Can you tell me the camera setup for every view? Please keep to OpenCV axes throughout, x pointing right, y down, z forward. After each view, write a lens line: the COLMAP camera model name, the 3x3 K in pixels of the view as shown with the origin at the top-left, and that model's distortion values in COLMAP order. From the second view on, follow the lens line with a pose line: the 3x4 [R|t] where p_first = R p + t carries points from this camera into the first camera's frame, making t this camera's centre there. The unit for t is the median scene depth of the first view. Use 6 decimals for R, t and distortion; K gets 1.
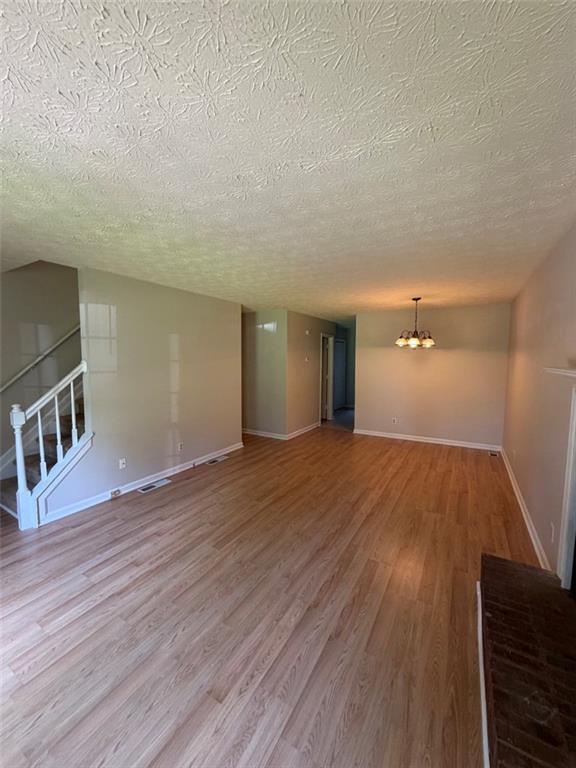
lens RADIAL K [[303.6, 0, 289.2], [0, 303.6, 380.7], [0, 0, 1]] dist [-0.000587, 0.000112]
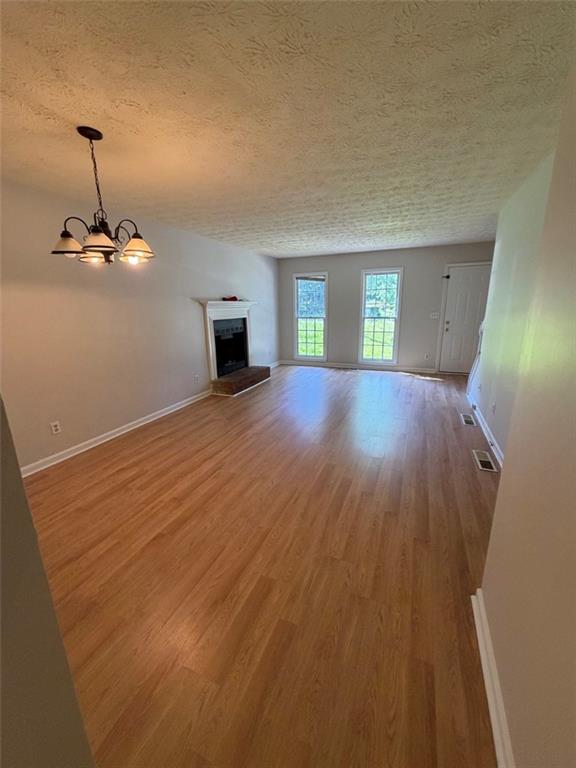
lens RADIAL K [[303.6, 0, 289.2], [0, 303.6, 380.7], [0, 0, 1]] dist [-0.000587, 0.000112]
pose [[-0.991703, 0.041734, -0.121586, 0.255783], [0.001219, 0.948844, 0.315744, -0.098028], [0.128543, 0.312976, -0.941022, 1.718477]]
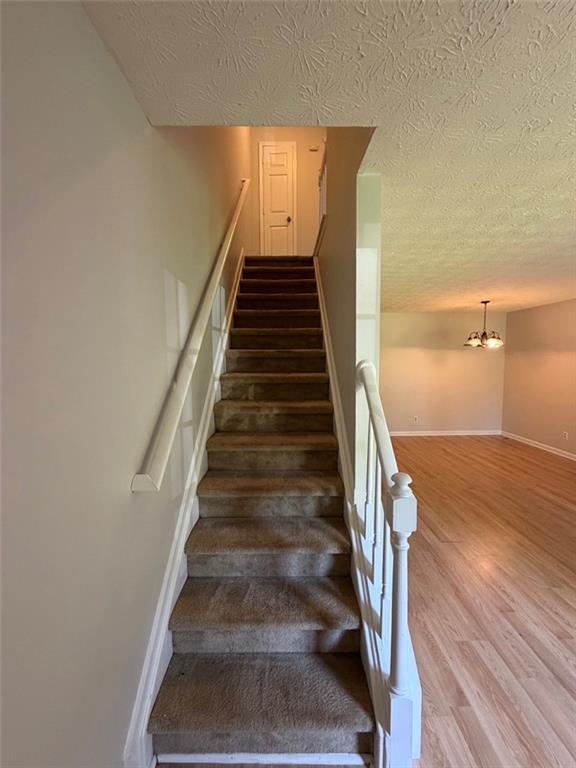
lens RADIAL K [[303.6, 0, 289.2], [0, 303.6, 380.7], [0, 0, 1]] dist [-0.000587, 0.000112]
pose [[0.860323, -0.045294, 0.507733, -0.827363], [0.048117, 0.998813, 0.007572, -0.039935], [-0.507473, 0.017916, 0.861481, 0.497968]]
